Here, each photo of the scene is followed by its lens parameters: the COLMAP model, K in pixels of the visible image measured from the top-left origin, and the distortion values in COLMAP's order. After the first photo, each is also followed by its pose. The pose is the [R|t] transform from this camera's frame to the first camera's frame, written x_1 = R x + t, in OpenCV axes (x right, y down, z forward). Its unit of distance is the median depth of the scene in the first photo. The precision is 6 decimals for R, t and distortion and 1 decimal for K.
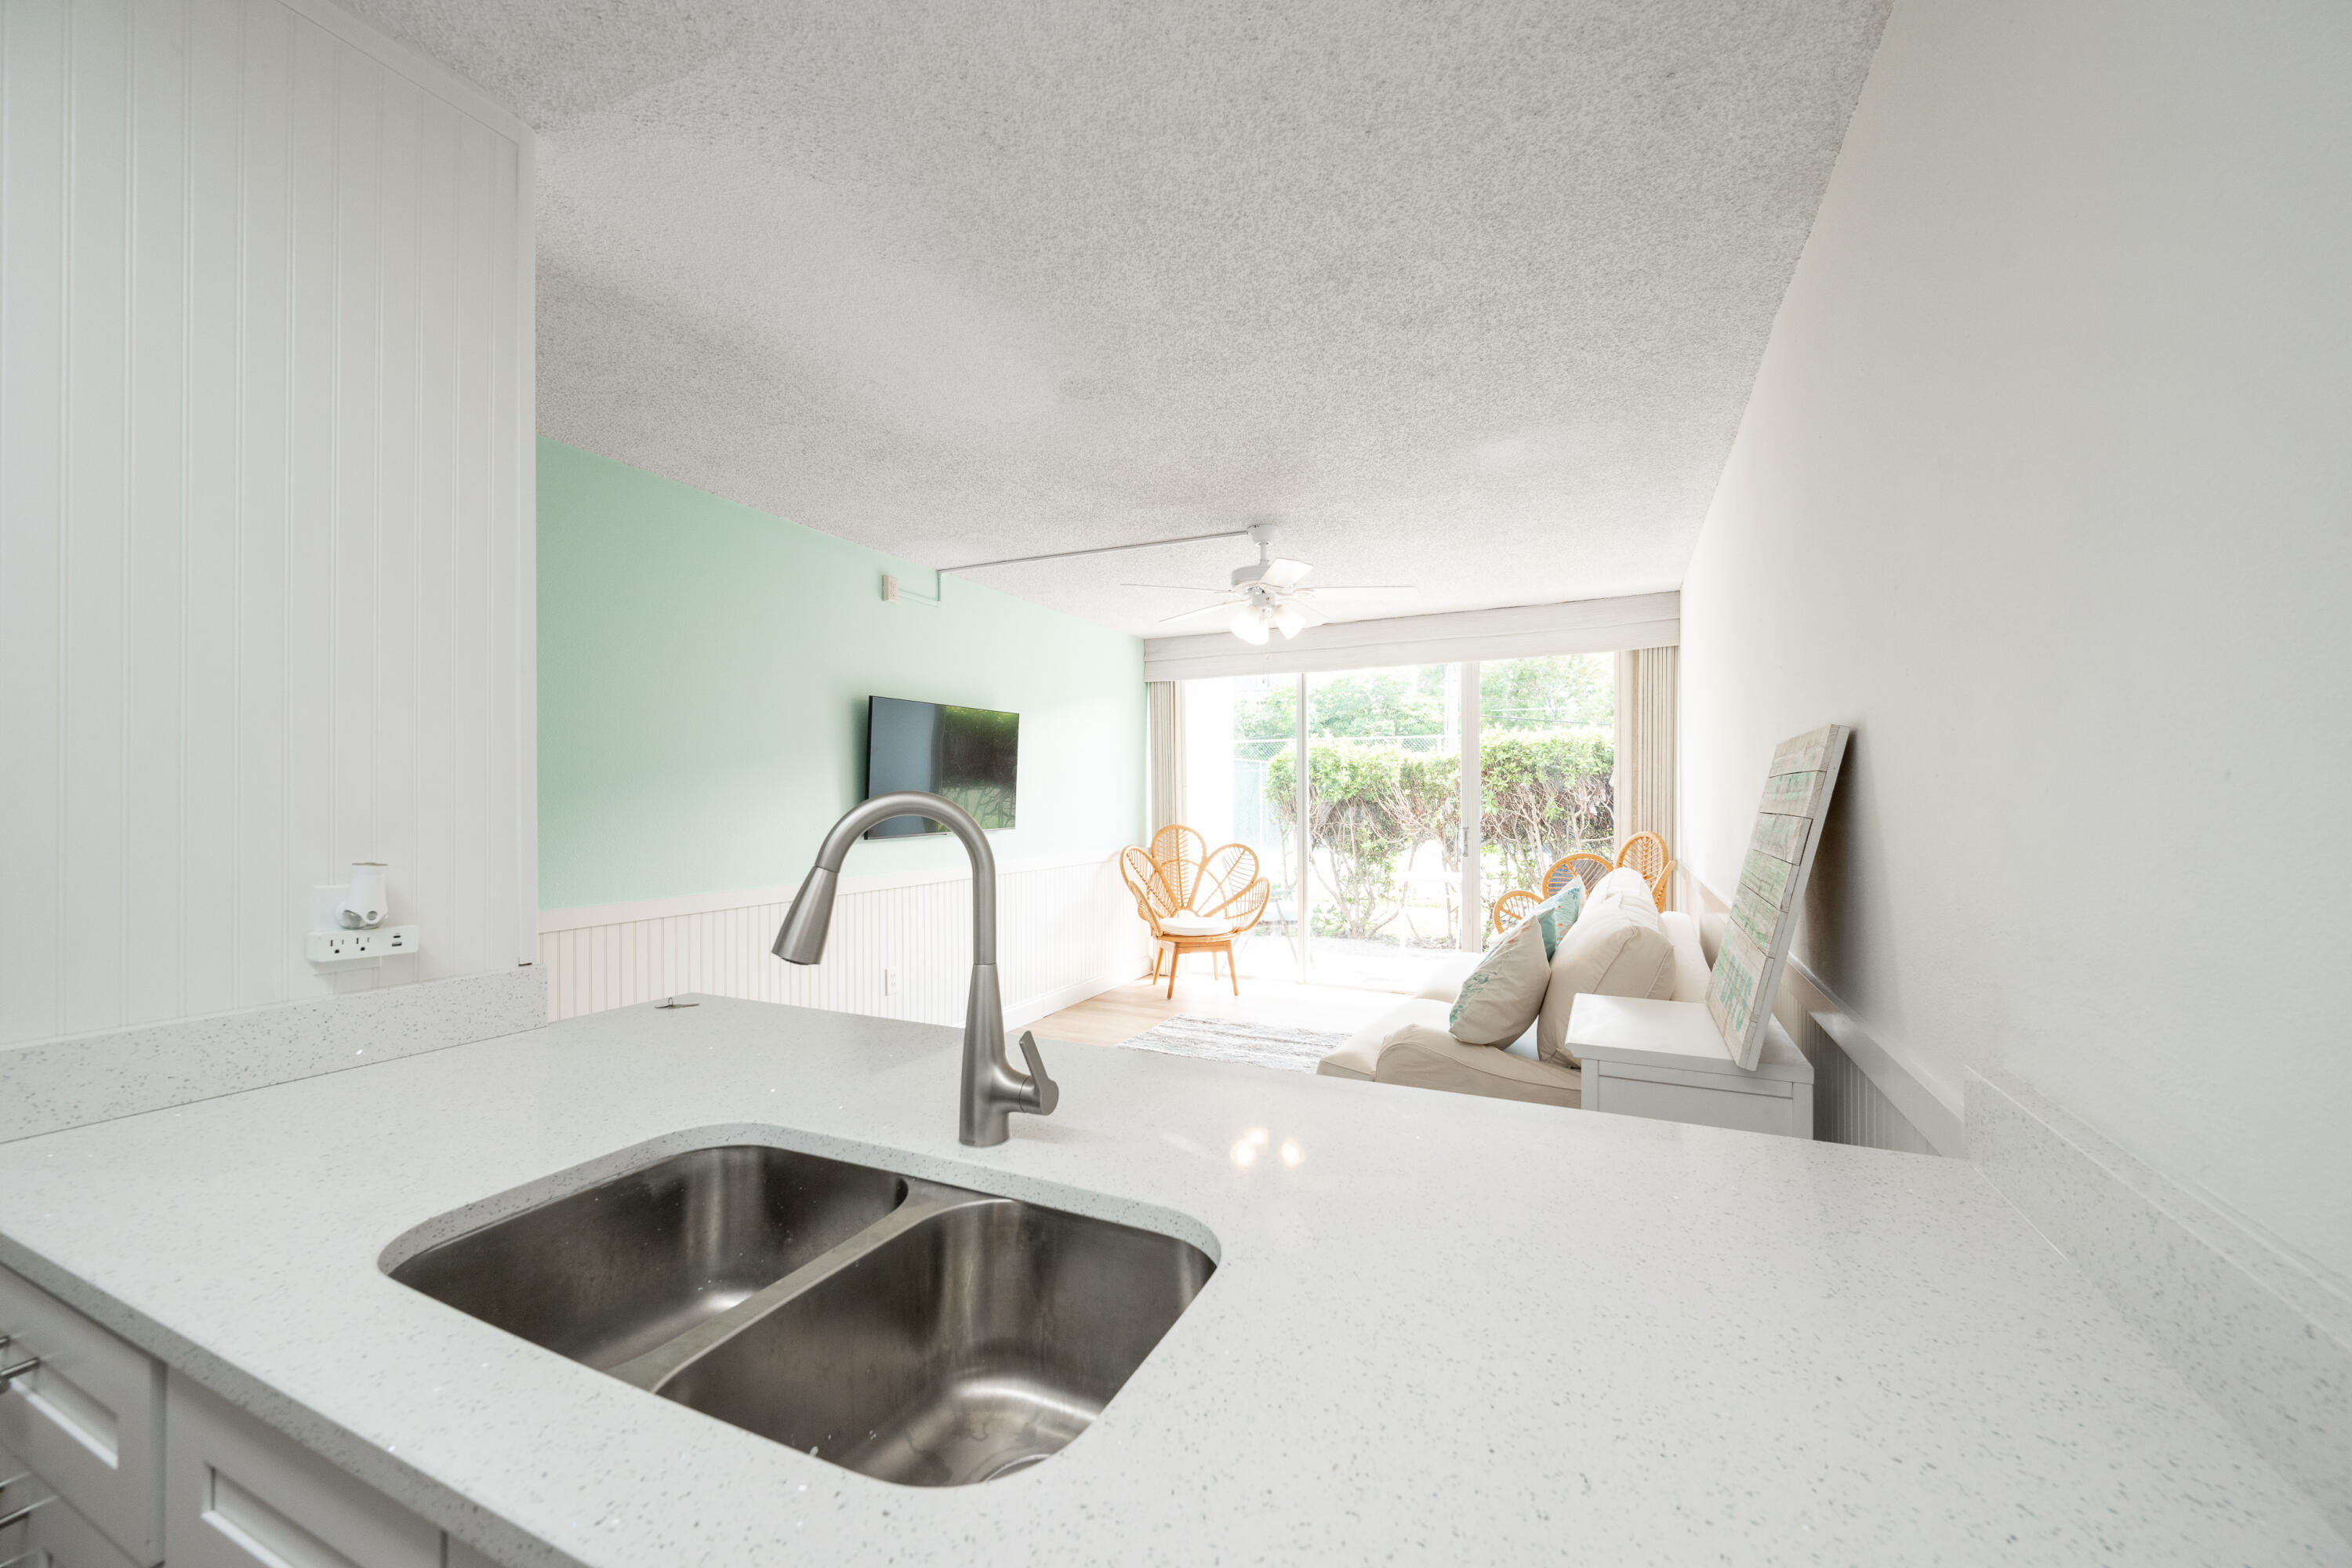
lens RADIAL K [[928.5, 0, 1170.0], [0, 928.5, 790.7], [0, 0, 1]] dist [-0.004599, -0.000083]
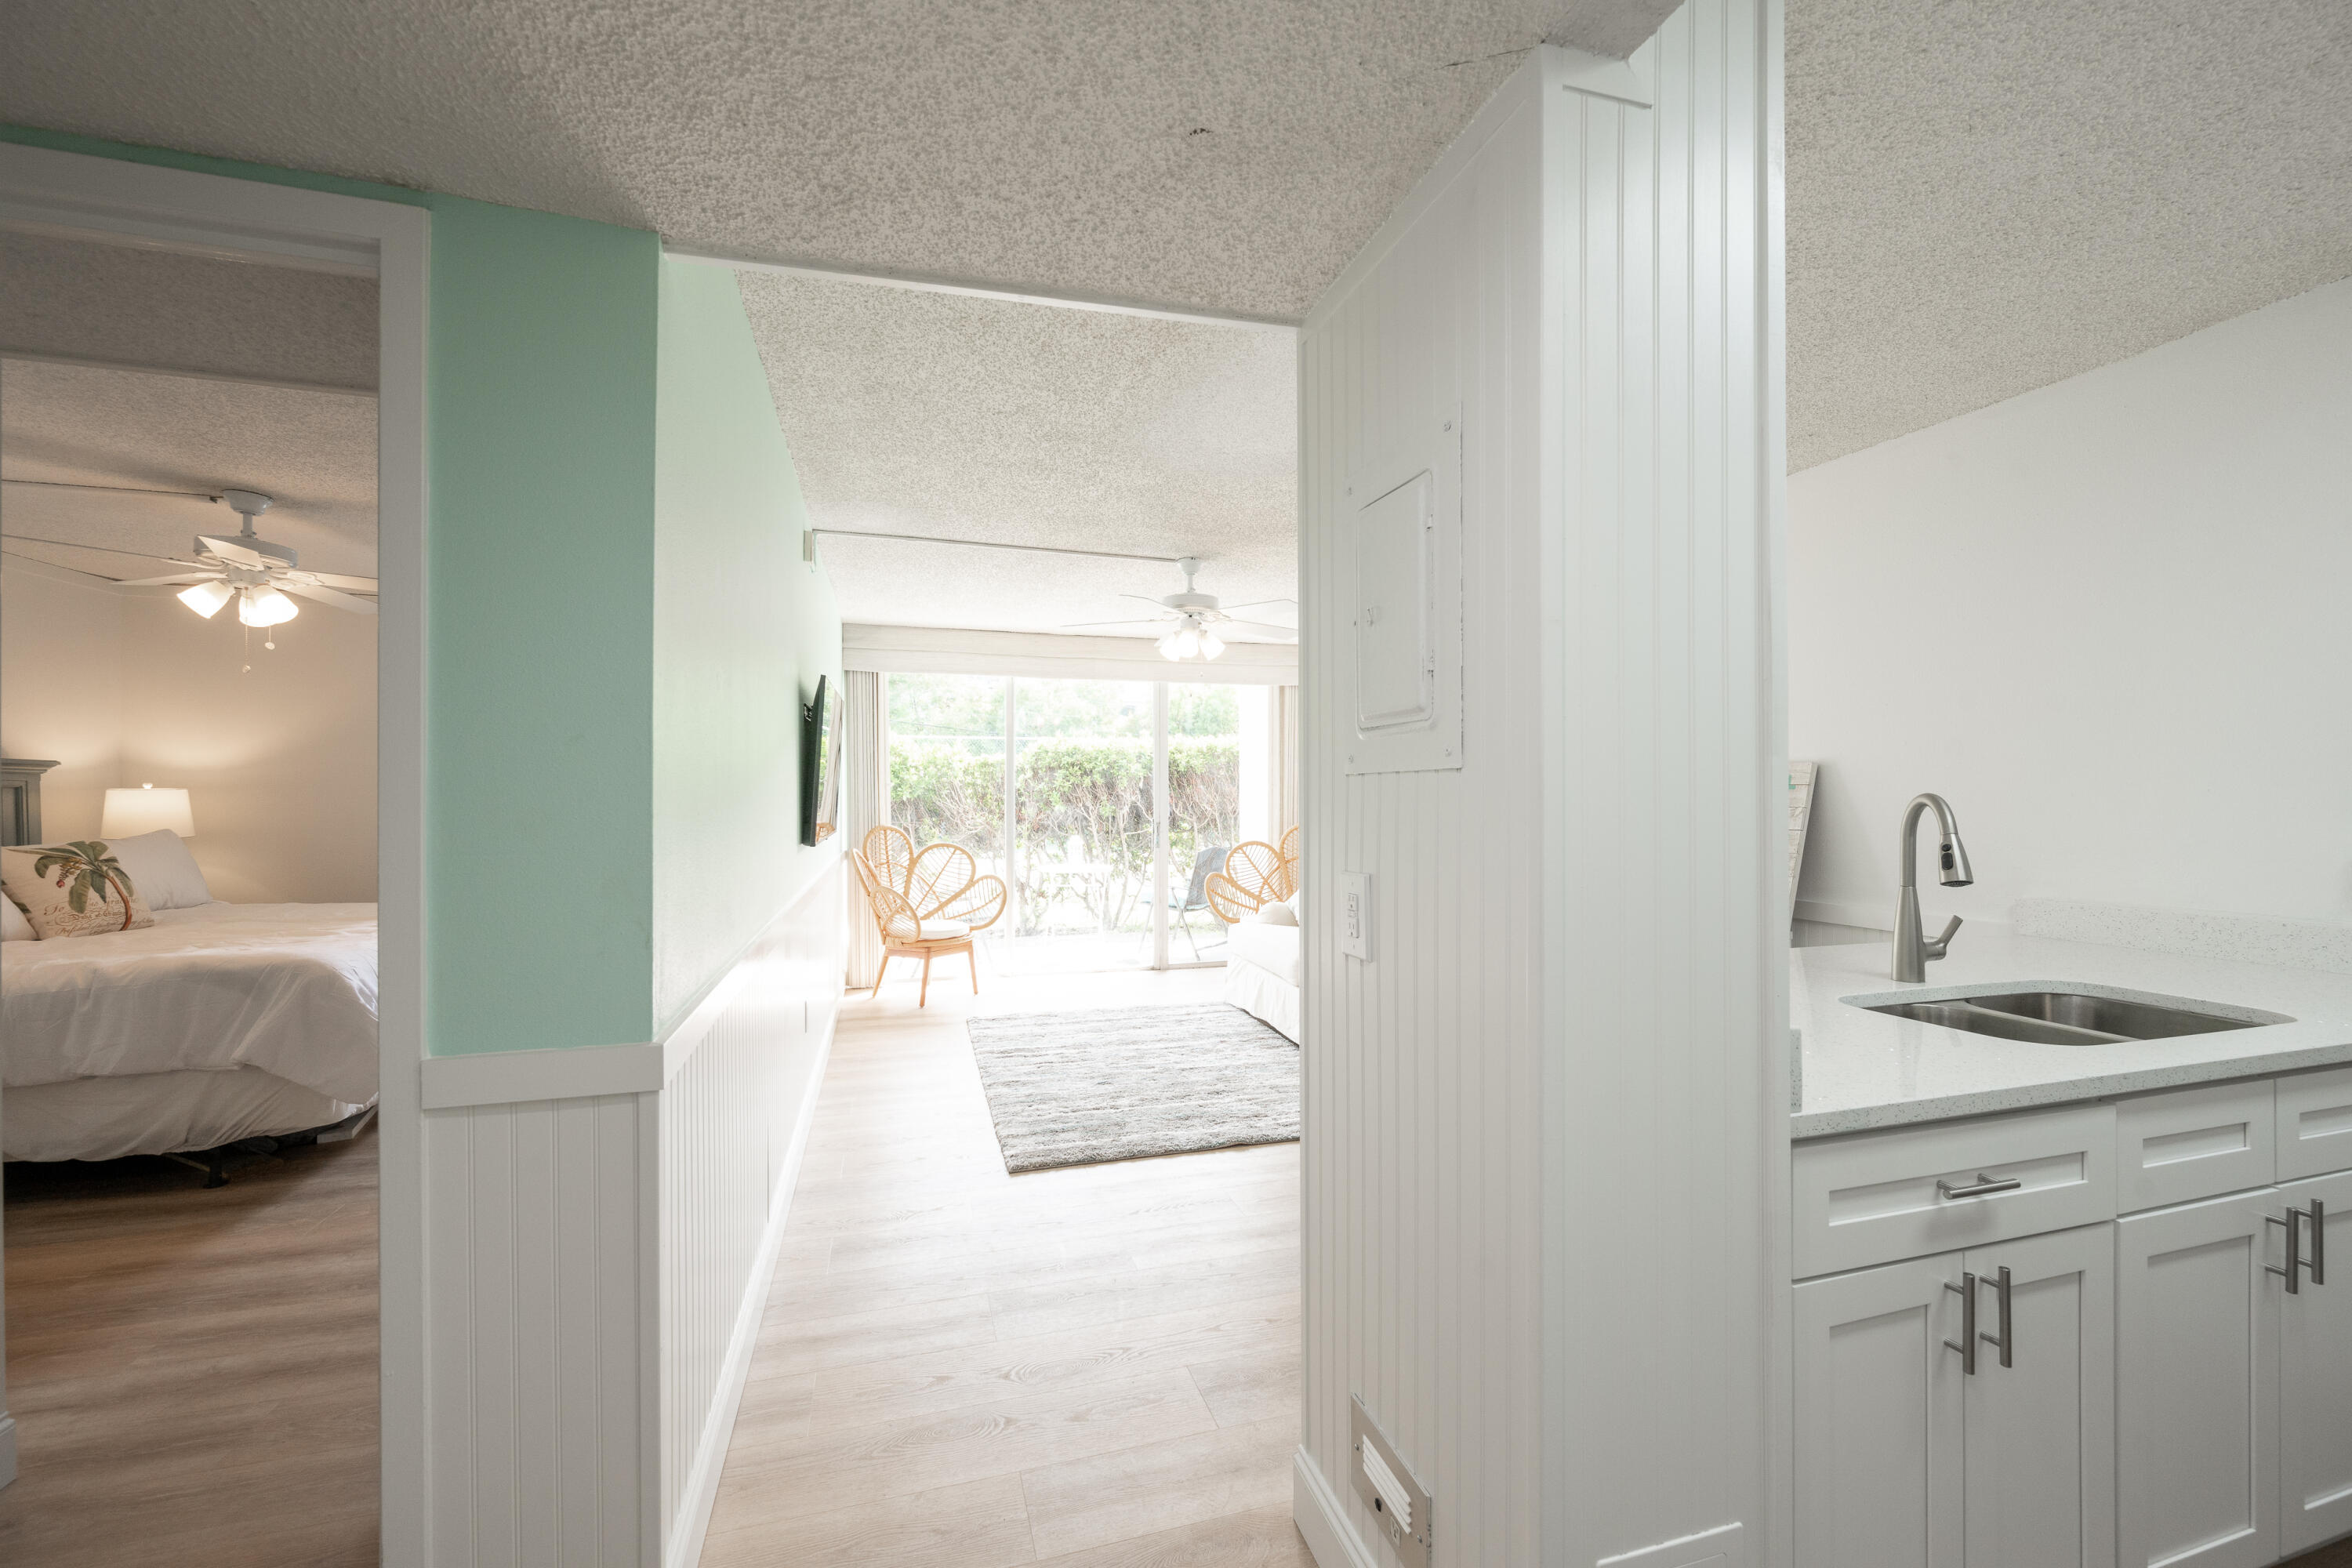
lens RADIAL K [[928.5, 0, 1186.4], [0, 928.5, 782.9], [0, 0, 1]] dist [-0.004599, -0.000083]
pose [[0.734429, 0.012032, 0.678579, -0.310506], [-0.006543, 0.999922, -0.010649, 0.001081], [-0.678654, 0.003381, 0.734450, 0.076424]]
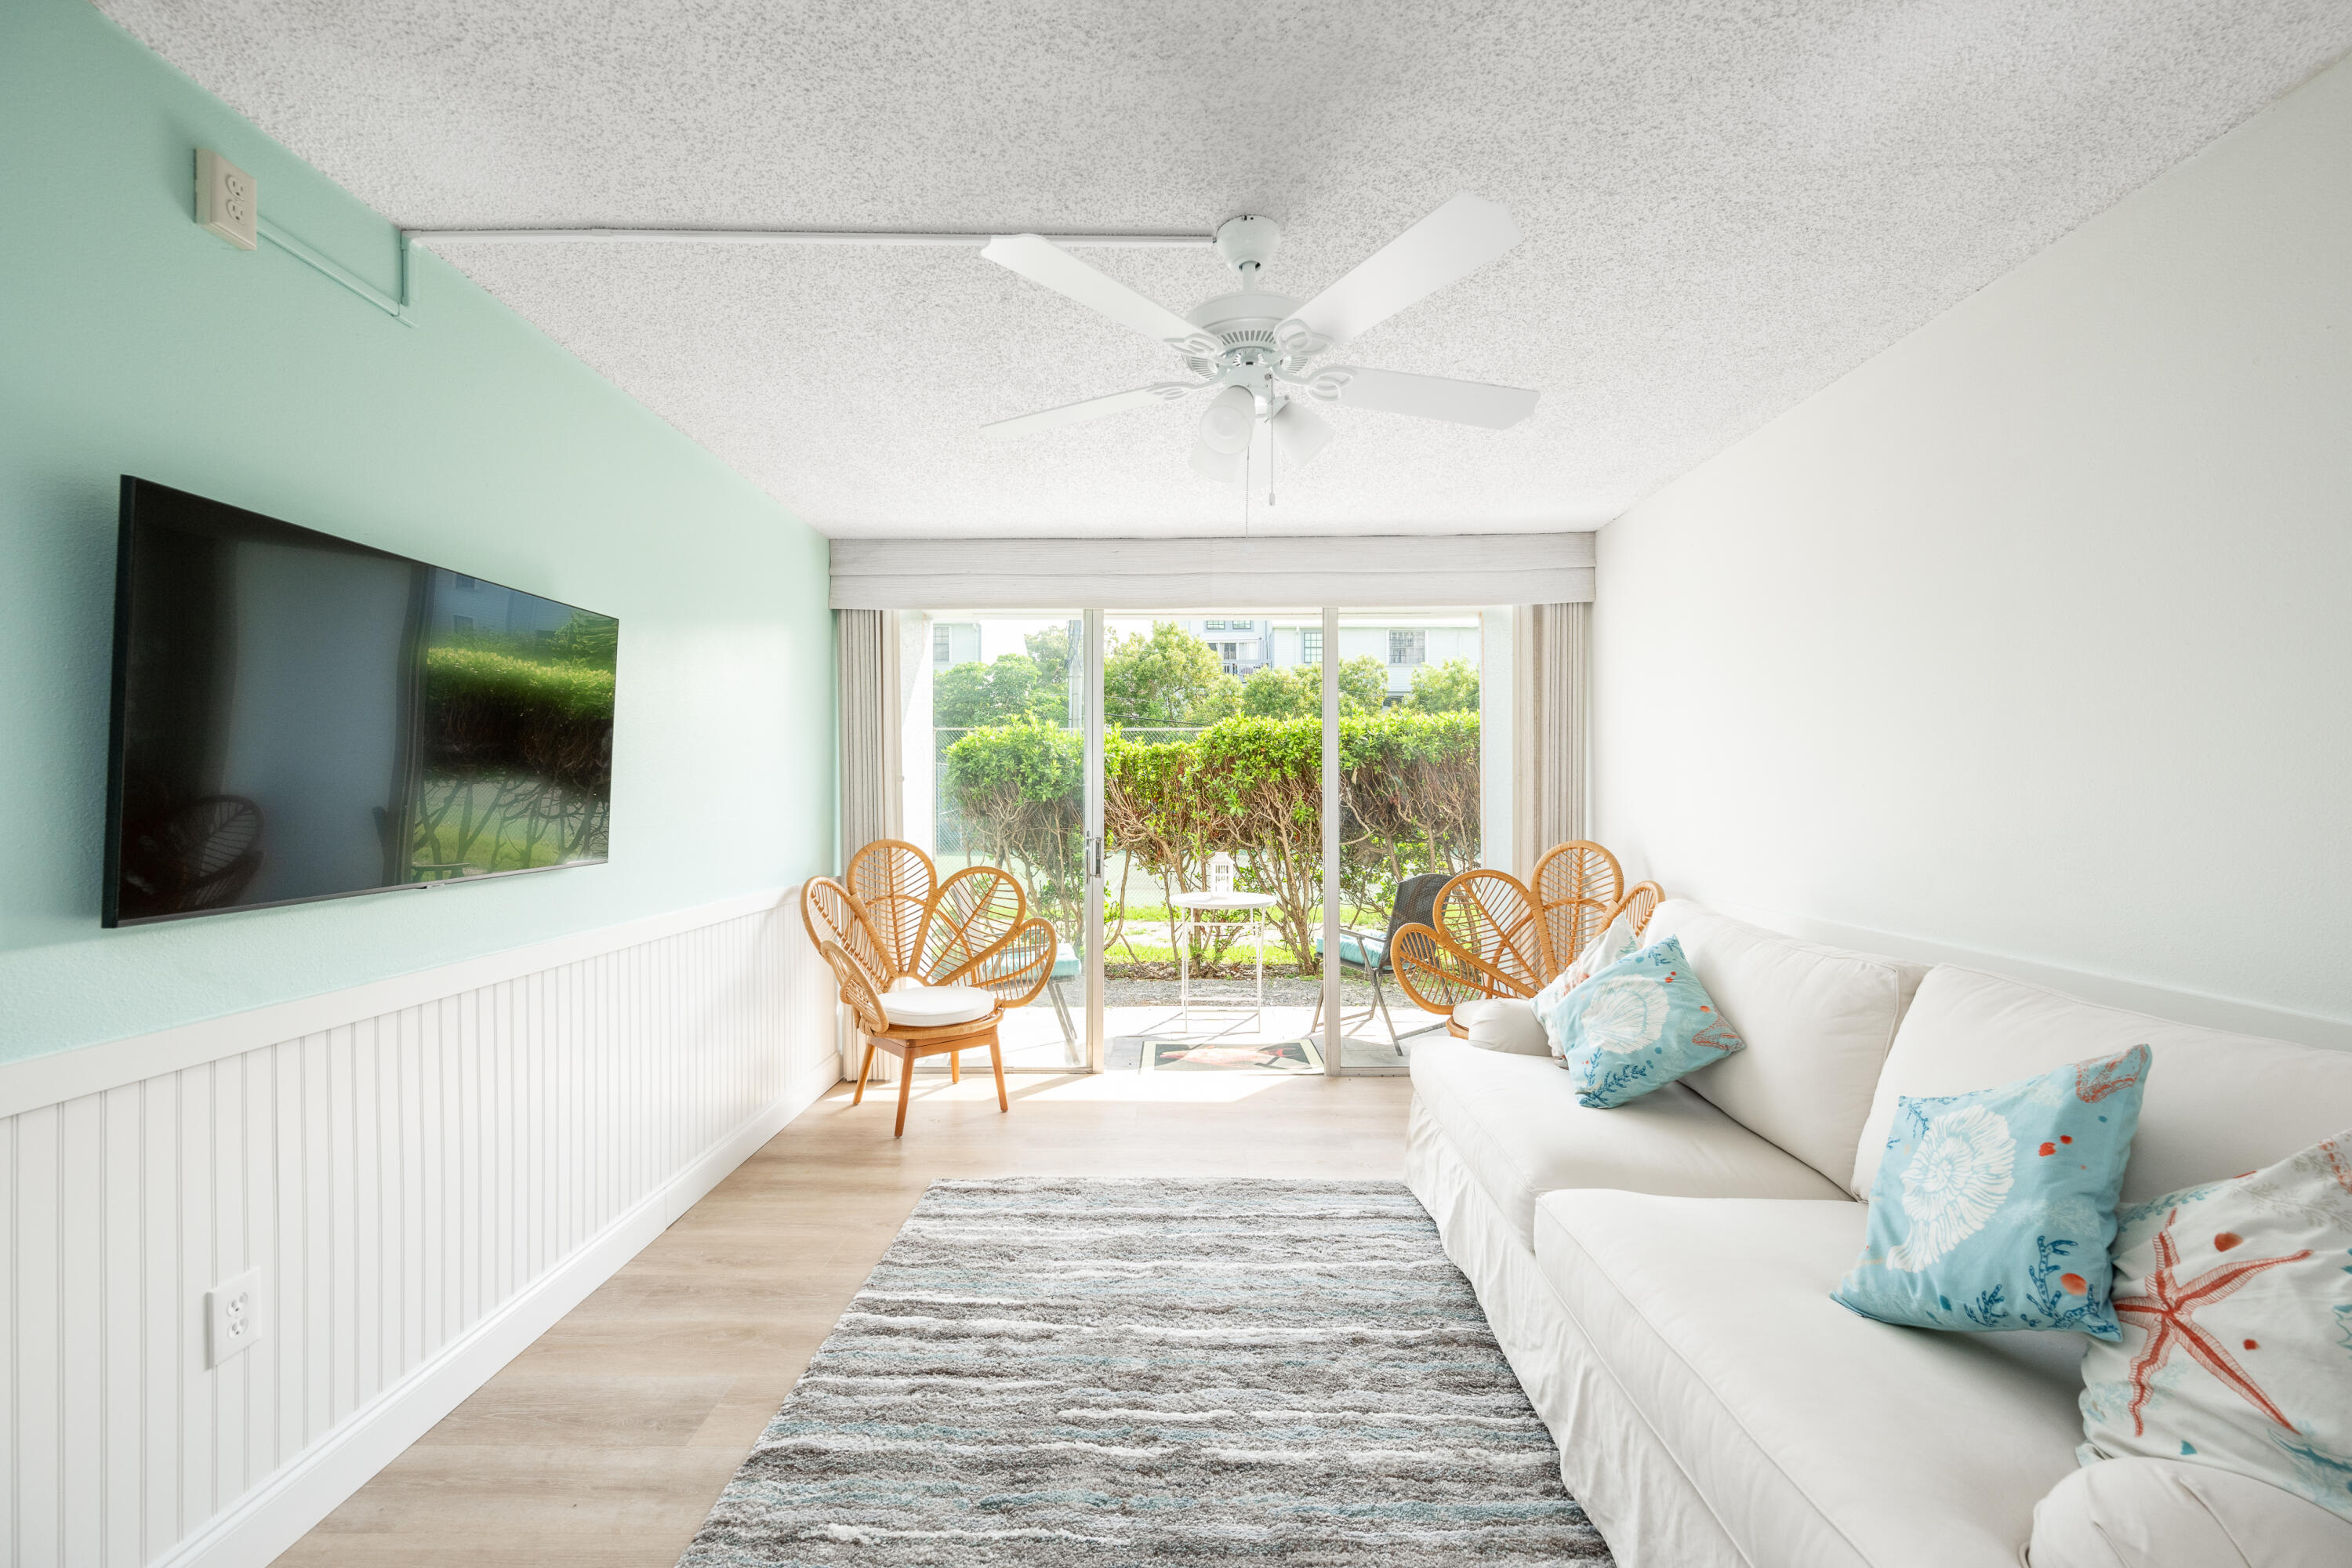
lens RADIAL K [[928.5, 0, 1177.5], [0, 928.5, 793.1], [0, 0, 1]] dist [-0.004599, -0.000083]
pose [[0.905185, 0.001353, 0.425016, -0.062557], [-0.003043, 0.999990, 0.003297, 0.002042], [-0.425007, -0.004278, 0.905180, 0.268170]]
